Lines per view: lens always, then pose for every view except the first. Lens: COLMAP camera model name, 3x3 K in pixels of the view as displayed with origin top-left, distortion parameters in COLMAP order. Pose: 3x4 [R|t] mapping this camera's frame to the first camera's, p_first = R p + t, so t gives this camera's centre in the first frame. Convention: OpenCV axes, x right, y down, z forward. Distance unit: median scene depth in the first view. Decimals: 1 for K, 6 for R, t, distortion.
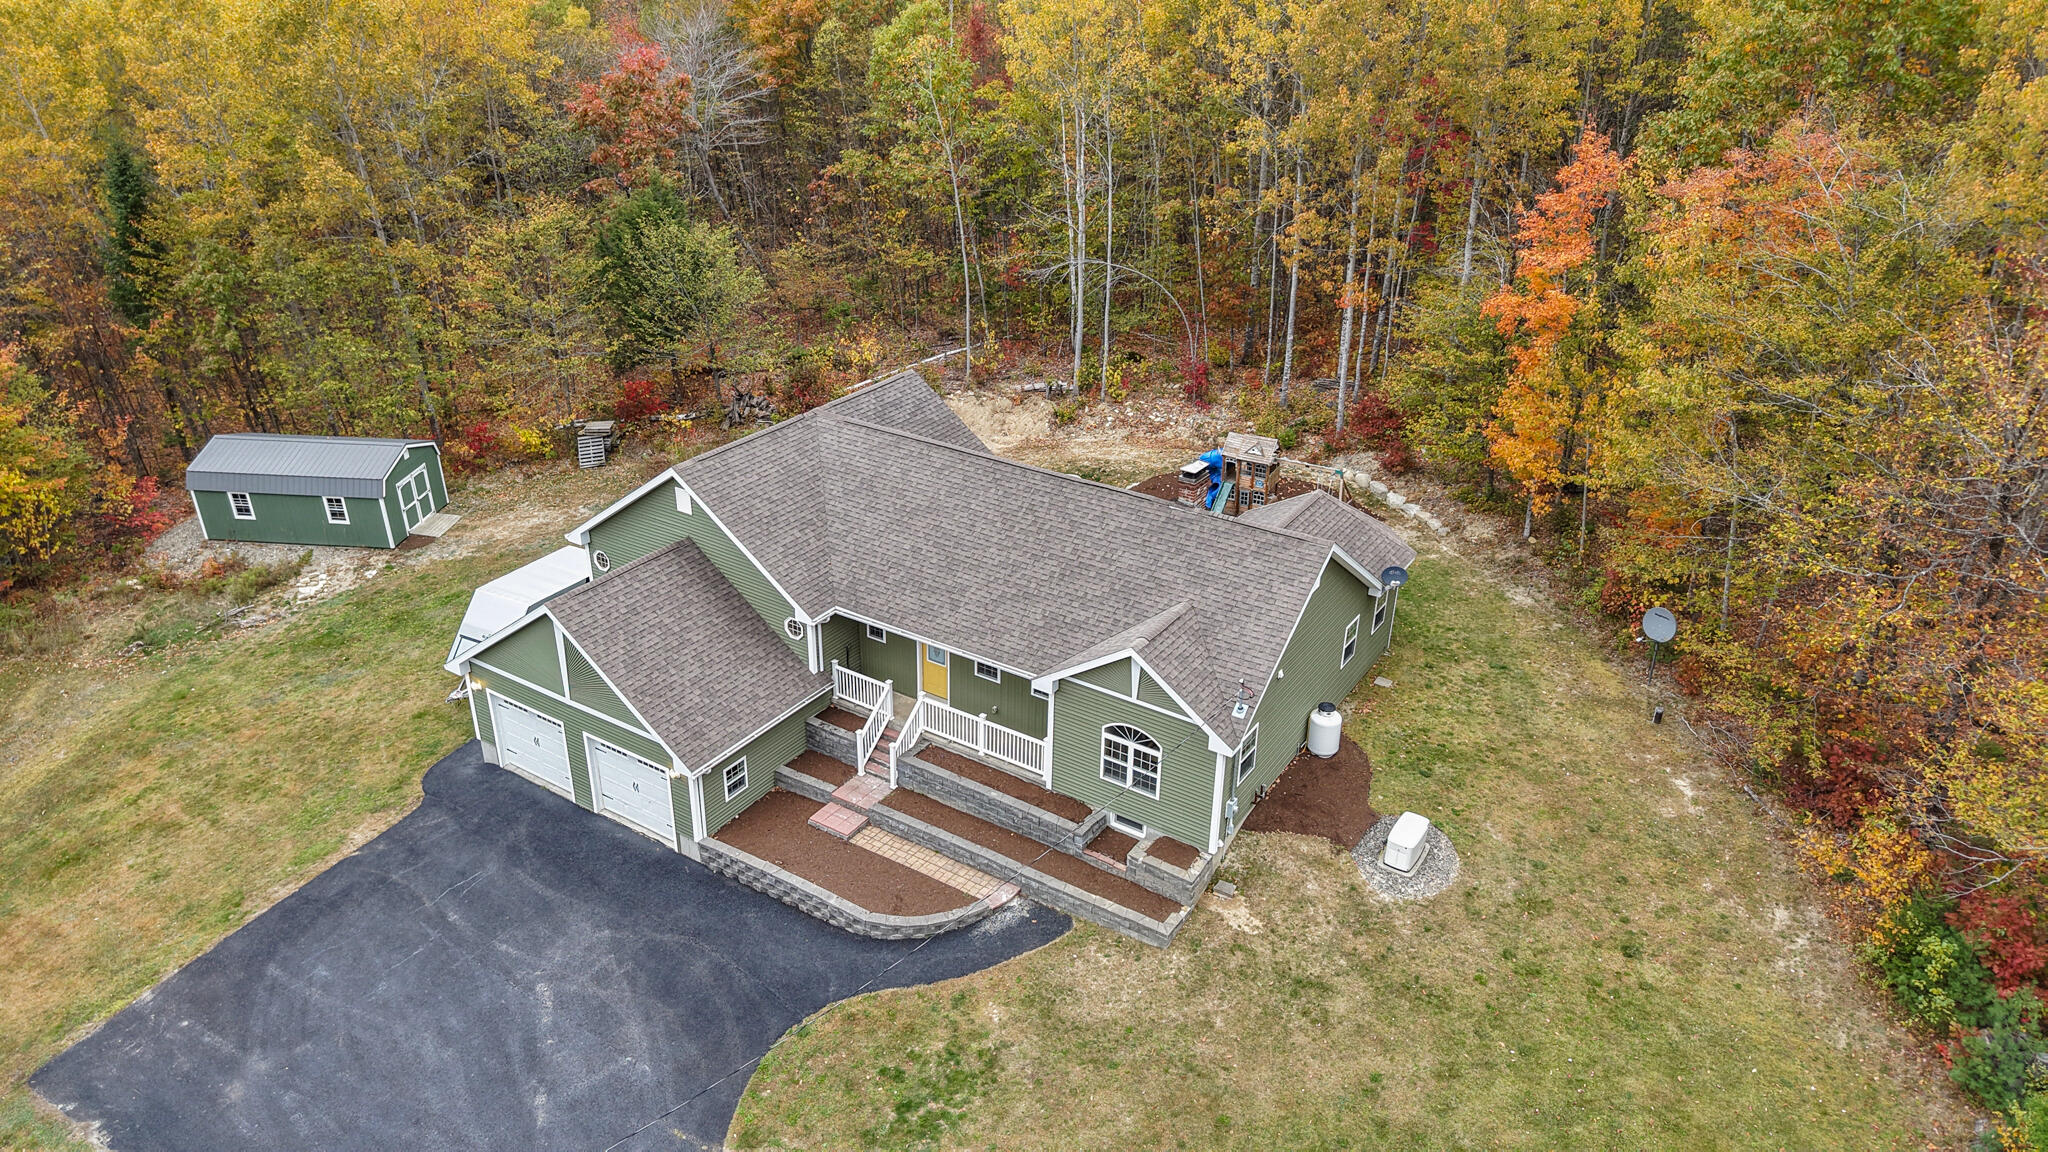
lens RADIAL K [[1363.7, 0, 1029.1], [0, 1363.7, 579.9], [0, 0, 1]] dist [0.026739, -0.038892]
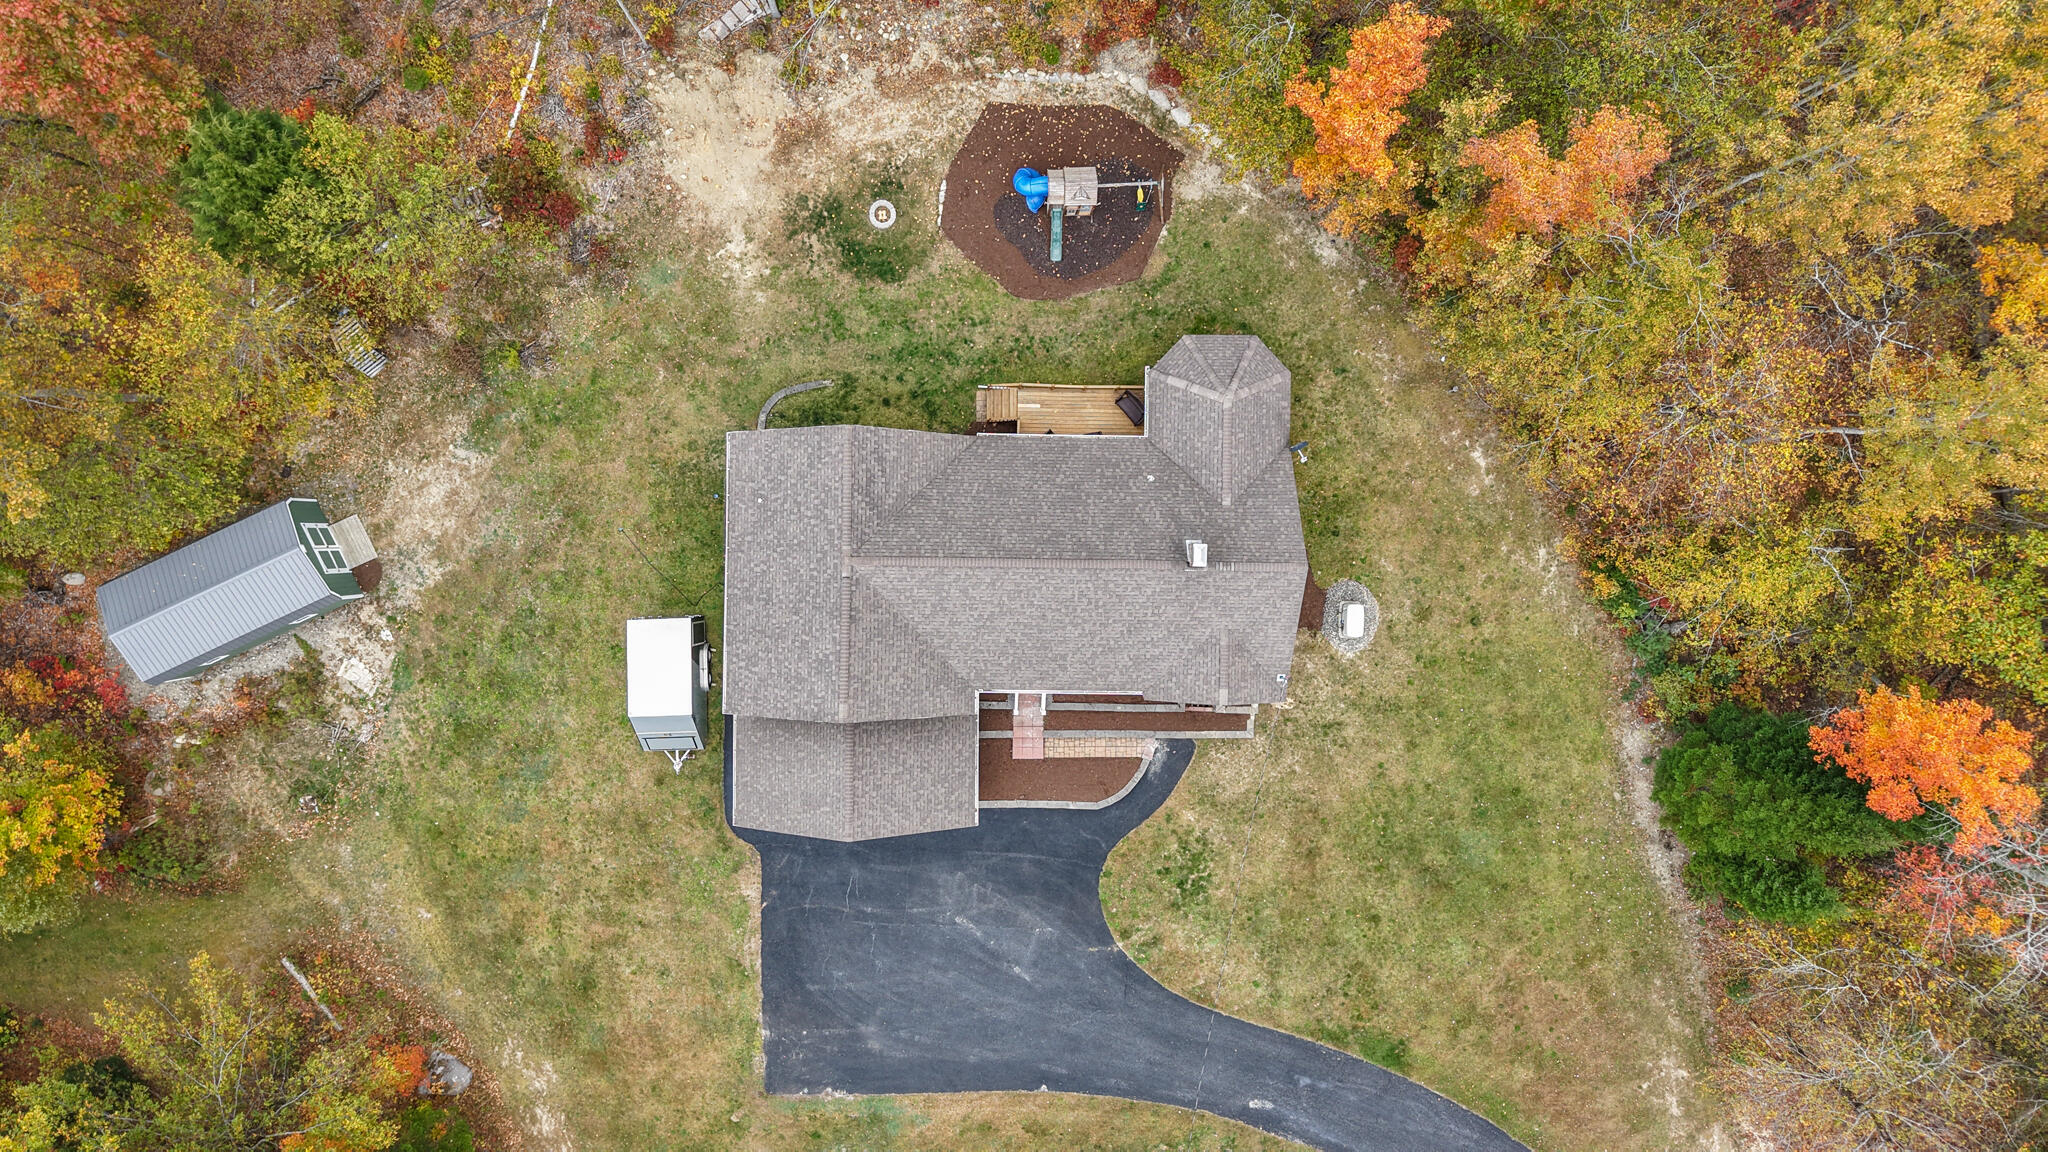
lens RADIAL K [[1363.7, 0, 1029.1], [0, 1363.7, 579.9], [0, 0, 1]] dist [0.026739, -0.038892]
pose [[0.847688, -0.530253, 0.015992, -0.060525], [0.213748, 0.368987, 0.904522, -1.340812], [-0.485527, -0.763335, 0.426126, 0.477152]]
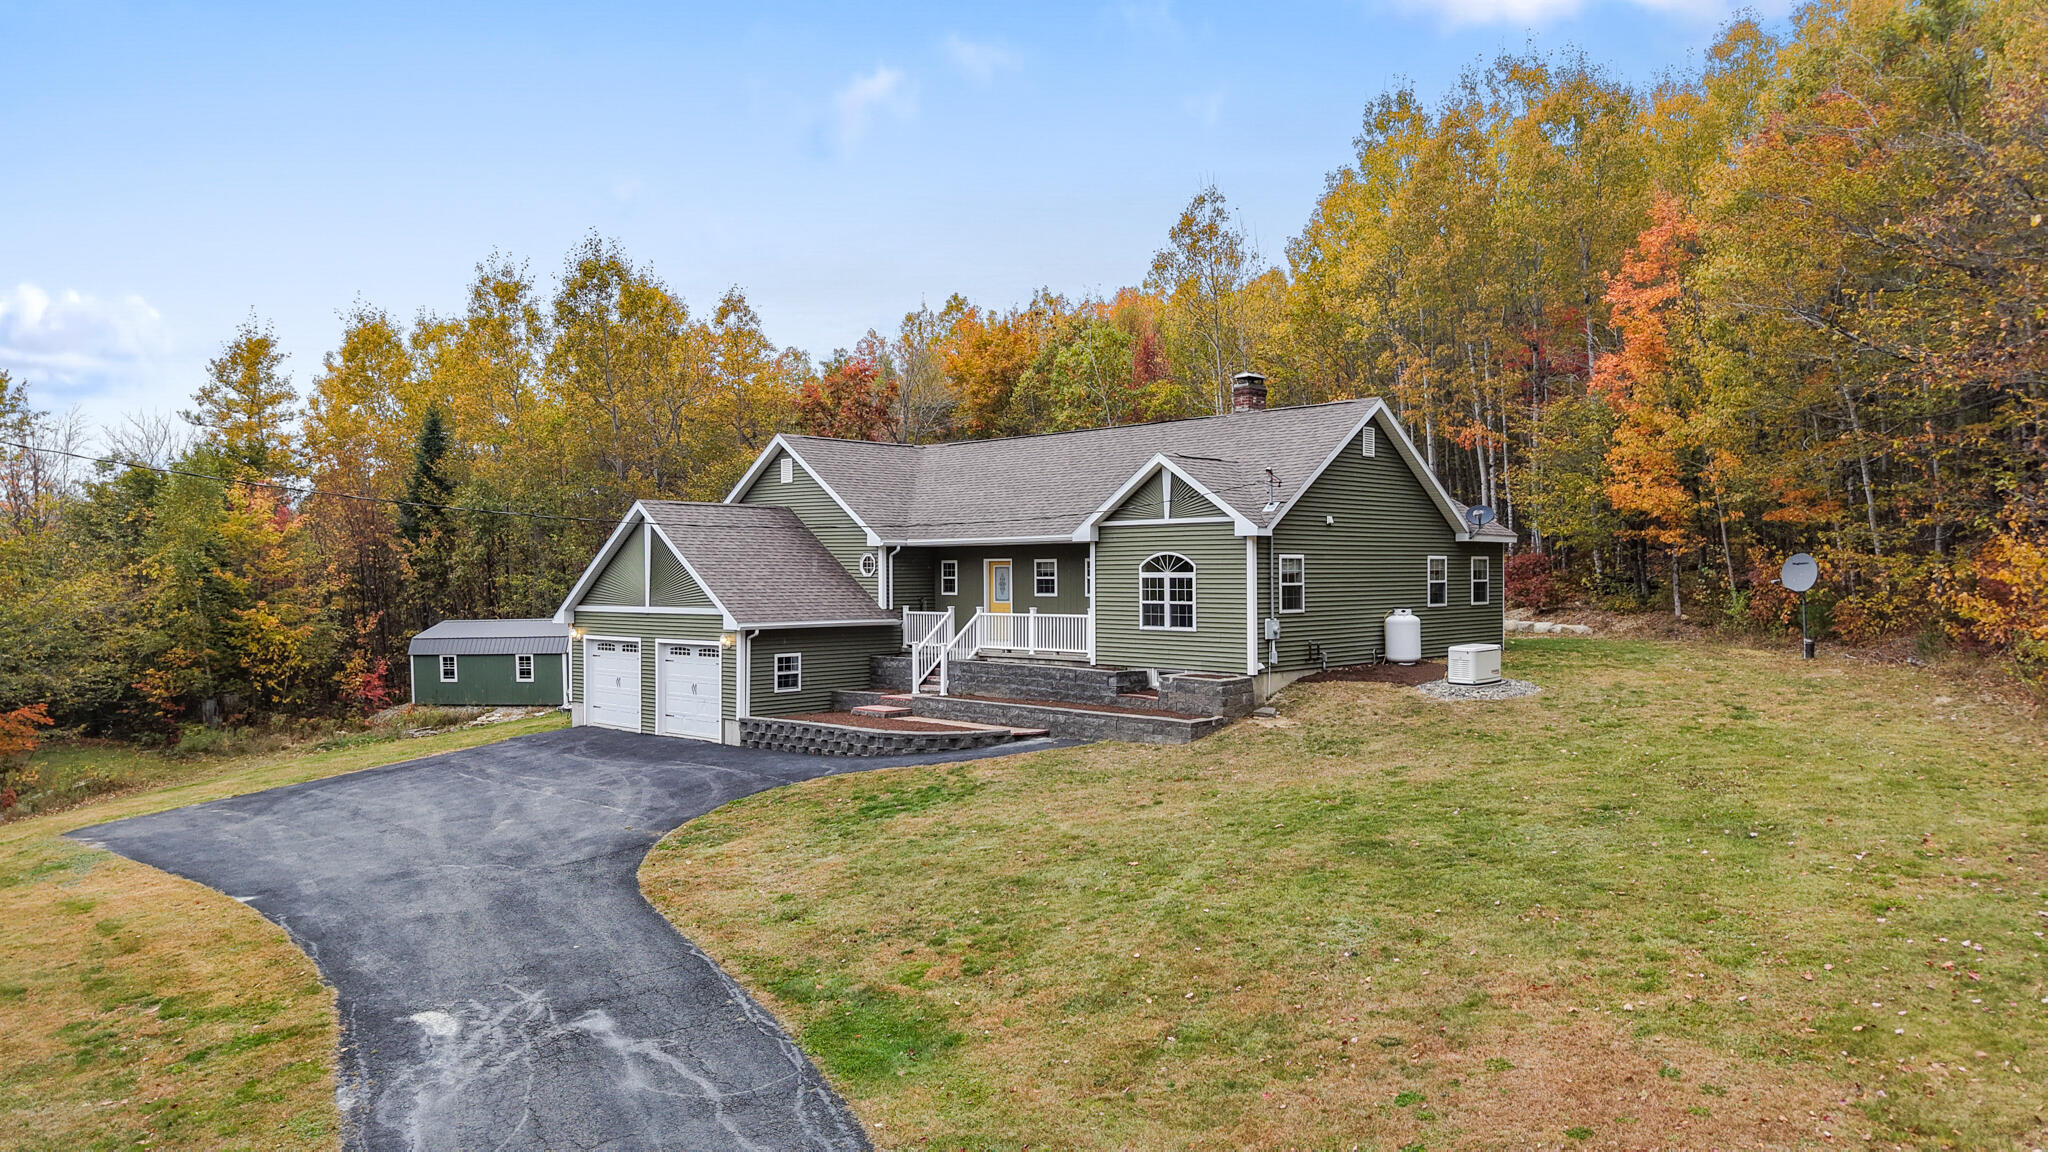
lens RADIAL K [[1363.7, 0, 1029.1], [0, 1363.7, 579.9], [0, 0, 1]] dist [0.026739, -0.038892]
pose [[0.980801, -0.021369, -0.193837, 0.154468], [-0.067258, 0.895923, -0.439089, 0.514420], [0.183046, 0.443696, 0.877285, 0.129930]]
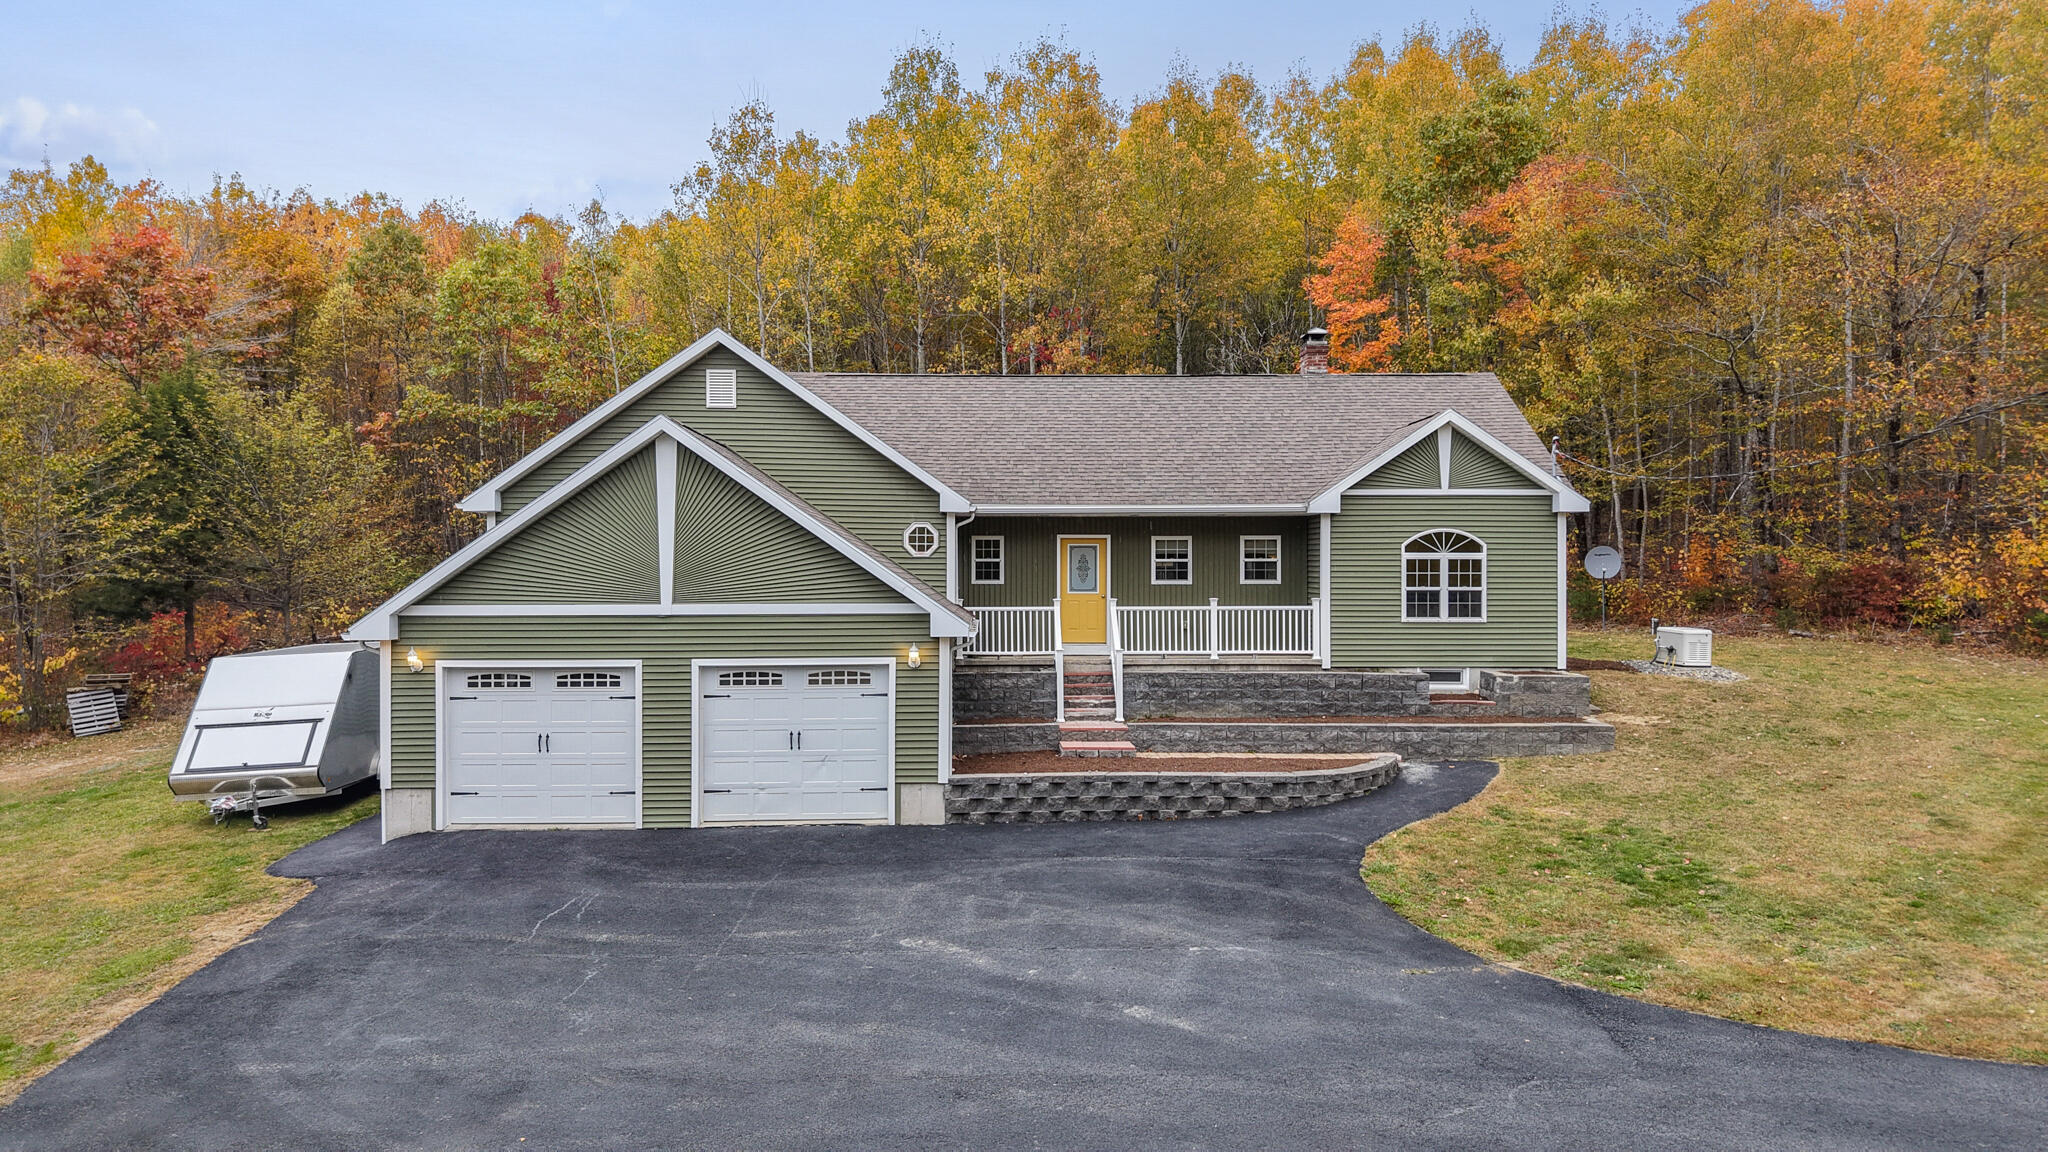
lens RADIAL K [[1363.7, 0, 1029.1], [0, 1363.7, 579.9], [0, 0, 1]] dist [0.026739, -0.038892]
pose [[0.828105, -0.019905, 0.560219, -0.543561], [0.264563, 0.894947, -0.359273, 0.334900], [-0.494215, 0.445728, 0.746376, 0.485862]]
